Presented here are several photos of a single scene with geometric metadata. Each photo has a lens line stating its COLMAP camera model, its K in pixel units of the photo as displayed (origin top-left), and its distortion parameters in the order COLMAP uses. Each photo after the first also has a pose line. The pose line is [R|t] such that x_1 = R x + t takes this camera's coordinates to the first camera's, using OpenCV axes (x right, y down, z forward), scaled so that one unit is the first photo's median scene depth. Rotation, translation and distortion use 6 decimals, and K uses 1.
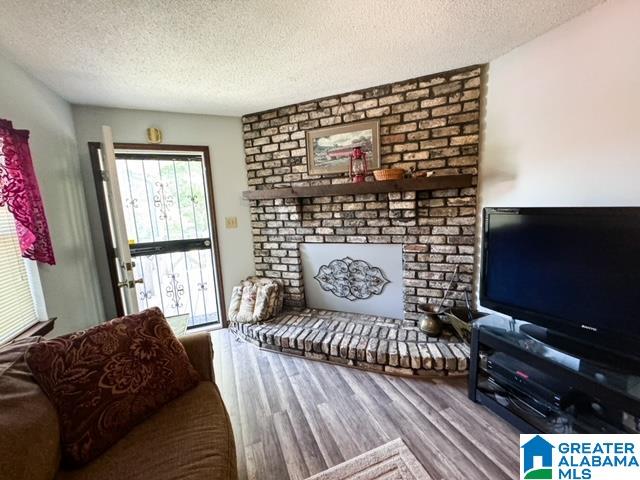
lens RADIAL K [[256.5, 0, 319.9], [0, 256.5, 237.1], [0, 0, 1]] dist [-0.000663, 0.002505]
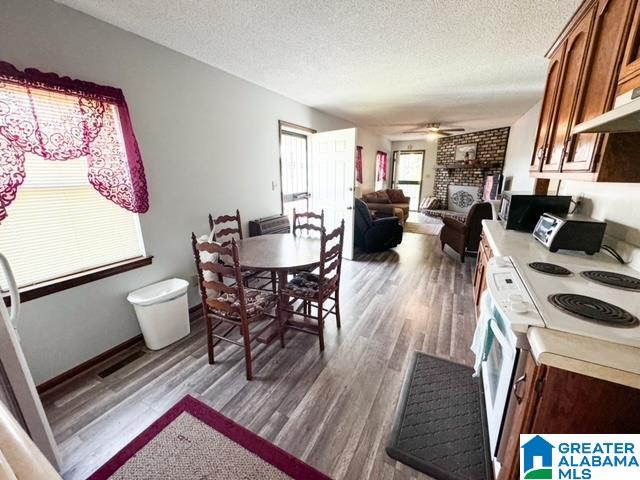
lens RADIAL K [[256.5, 0, 325.2], [0, 256.5, 238.9], [0, 0, 1]] dist [-0.000663, 0.002505]
pose [[0.648643, 0.240843, -0.721982, 1.431640], [-0.134522, 0.969956, 0.202706, 0.246456], [0.749110, -0.034362, 0.661553, -2.227033]]
